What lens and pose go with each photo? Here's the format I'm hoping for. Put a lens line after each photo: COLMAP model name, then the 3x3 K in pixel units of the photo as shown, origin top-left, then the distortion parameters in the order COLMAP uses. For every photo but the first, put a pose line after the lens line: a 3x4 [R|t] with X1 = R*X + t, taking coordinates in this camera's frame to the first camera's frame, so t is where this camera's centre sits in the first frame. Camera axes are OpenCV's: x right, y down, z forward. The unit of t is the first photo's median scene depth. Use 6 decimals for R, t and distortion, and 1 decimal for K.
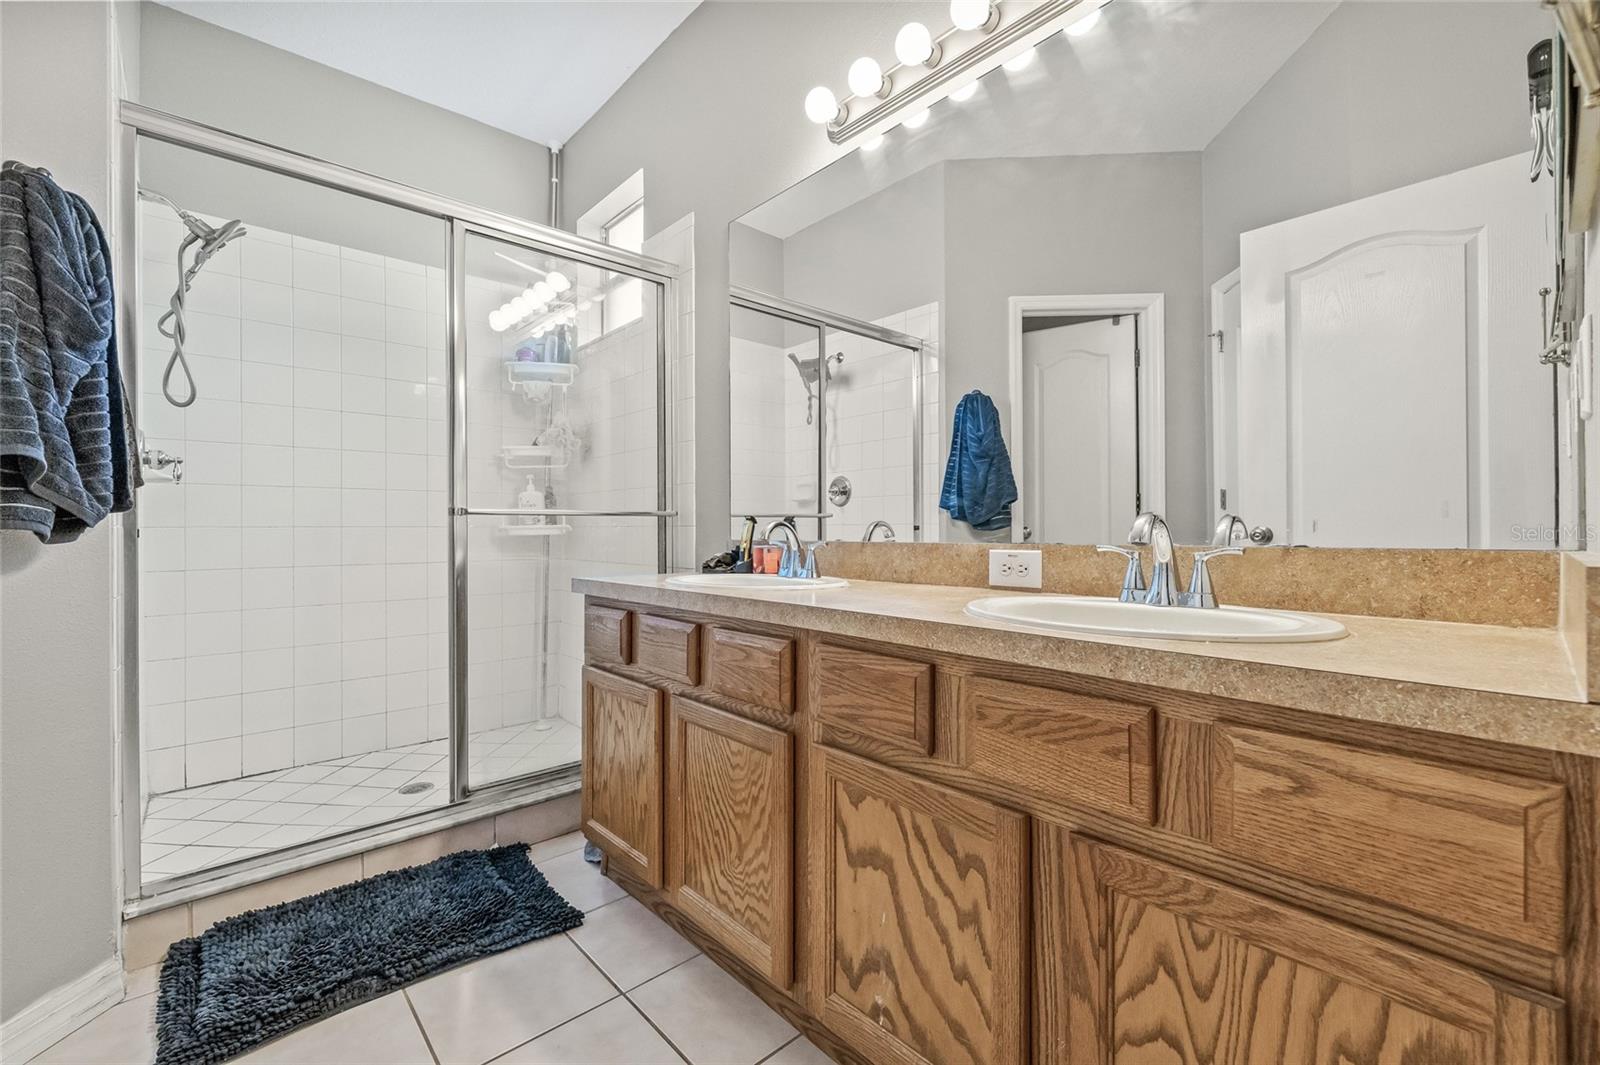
lens RADIAL K [[670.1, 0, 798.8], [0, 670.1, 528.7], [0, 0, 1]] dist [0.000643, 0.000389]
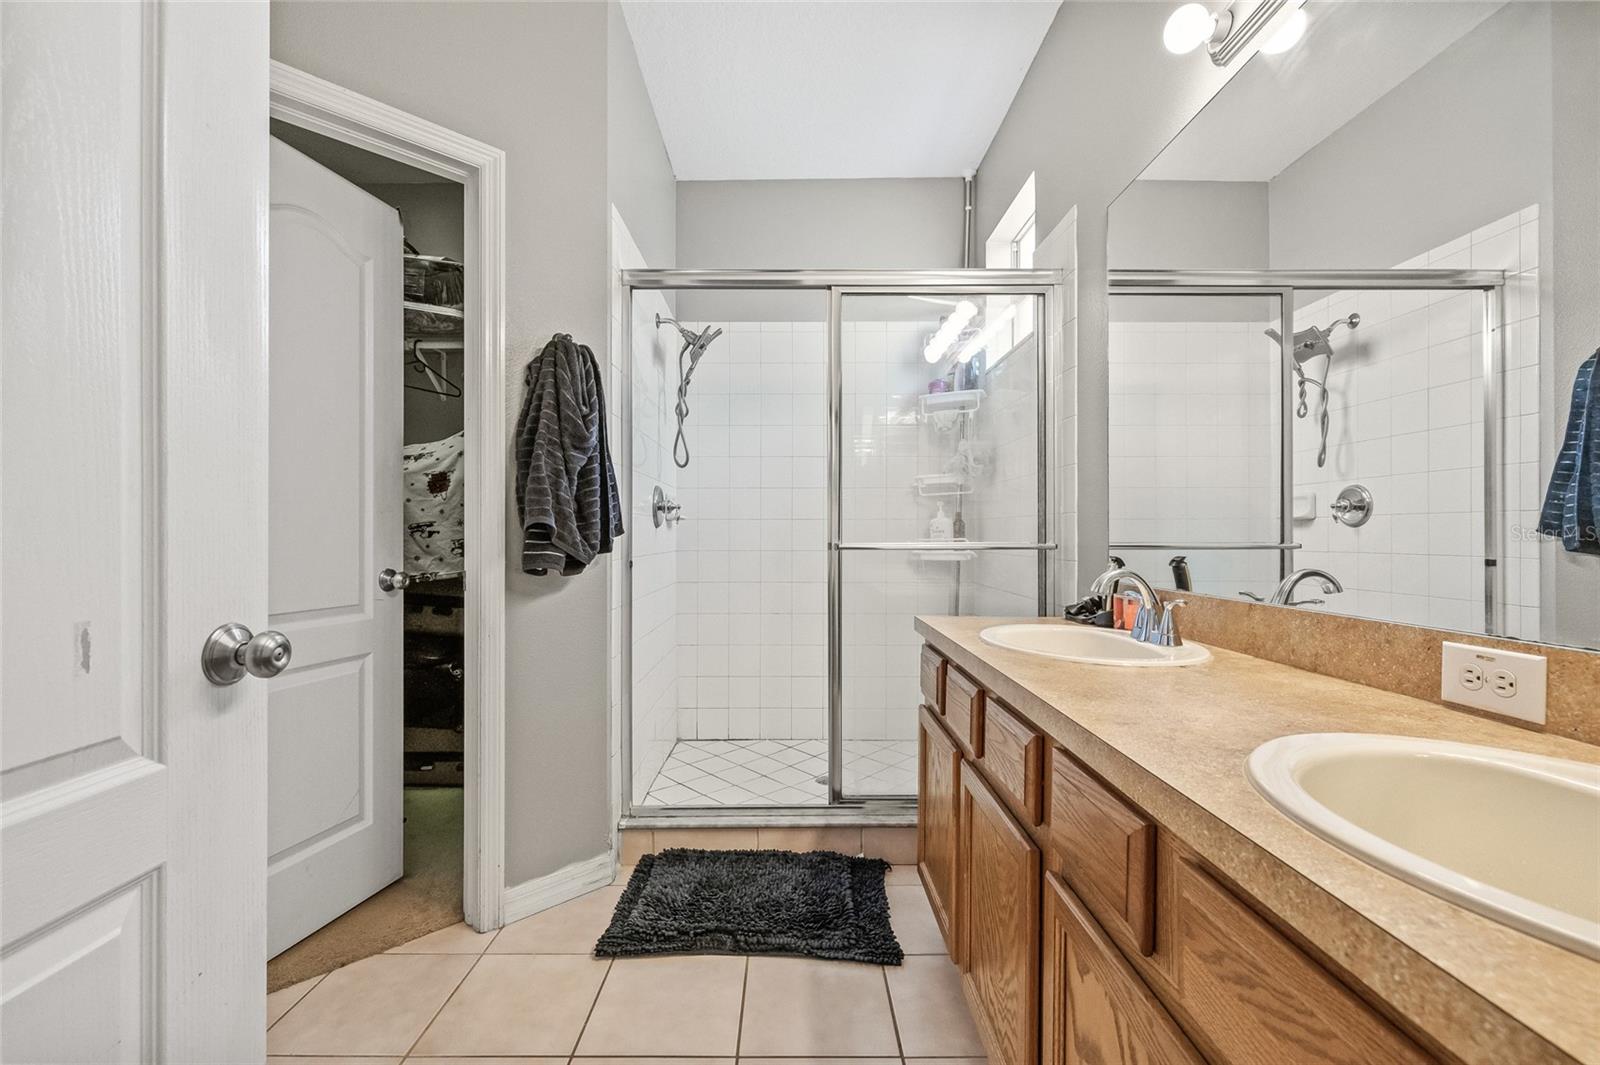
lens RADIAL K [[673.9, 0, 800.0], [0, 673.9, 532.5], [0, 0, 1]] dist [-0.000212, -0.000095]
pose [[0.745582, 0.004100, -0.666401, 0.258205], [-0.004389, 0.999990, 0.001241, -0.065355], [0.666399, 0.002000, 0.745592, 0.156663]]
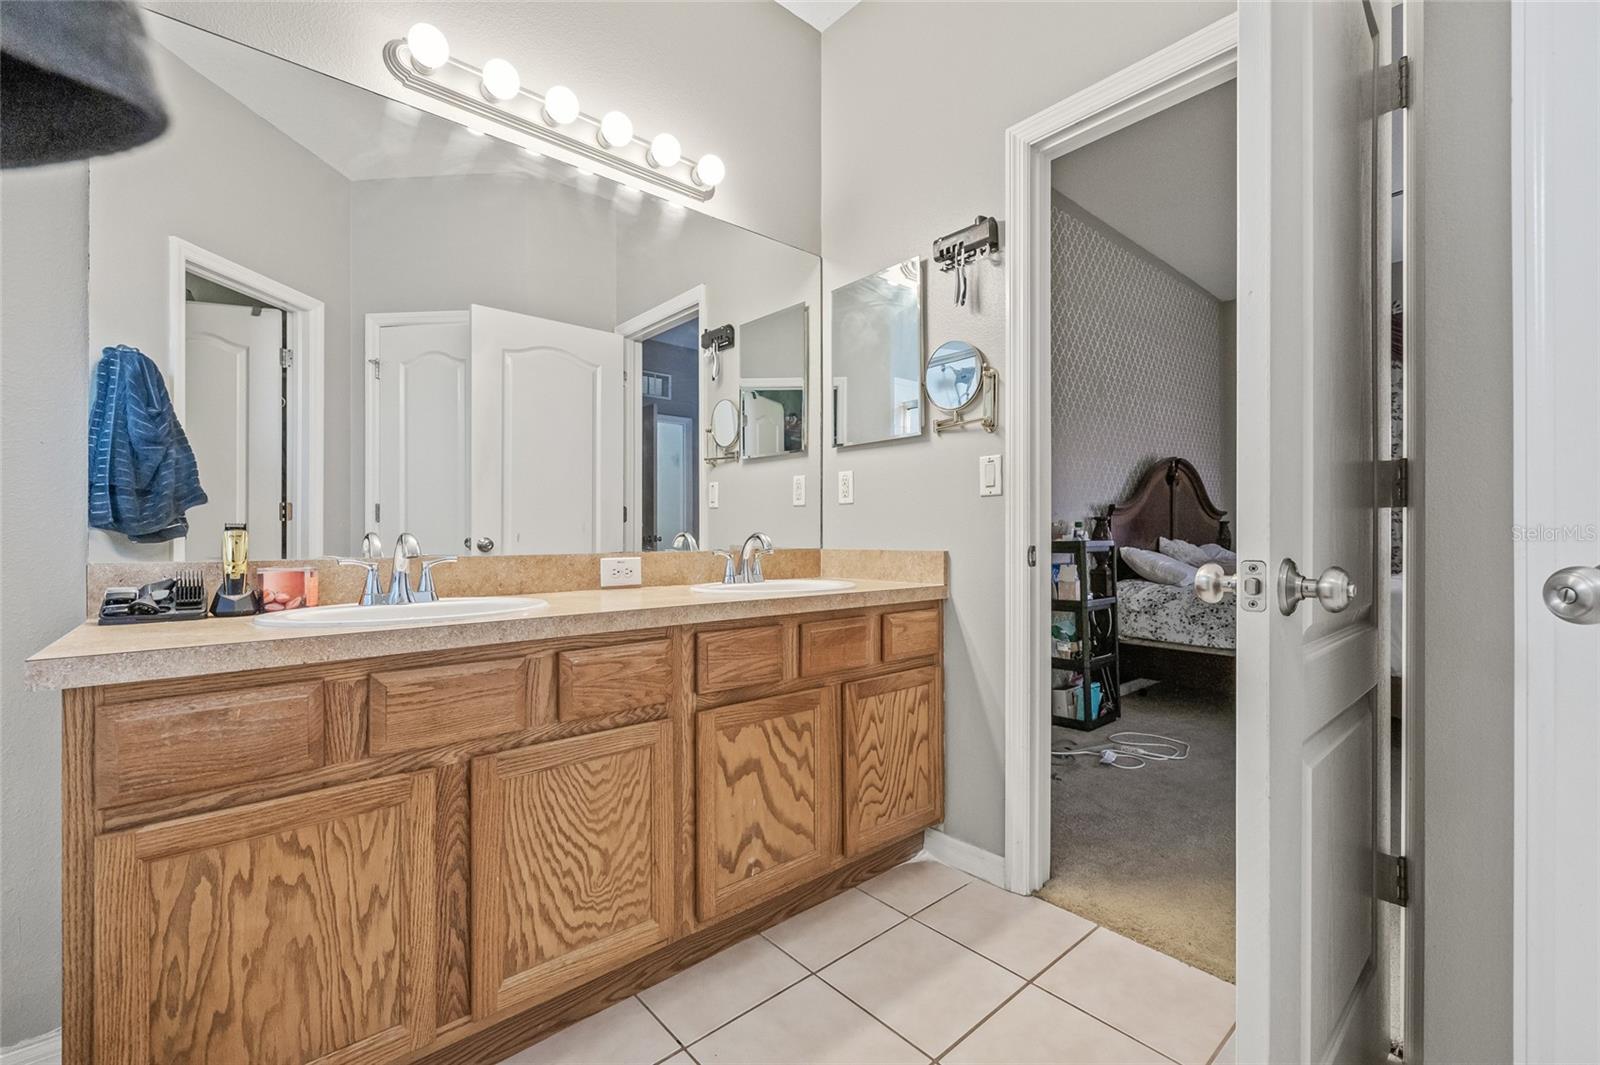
lens RADIAL K [[660.9, 0, 800.0], [0, 660.9, 532.5], [0, 0, 1]] dist [-0.001570, -0.000038]
pose [[0.021239, 0.006719, 0.999752, -0.942535], [-0.000568, 0.999977, -0.006709, -0.008972], [-0.999774, -0.000425, 0.021243, 0.603707]]
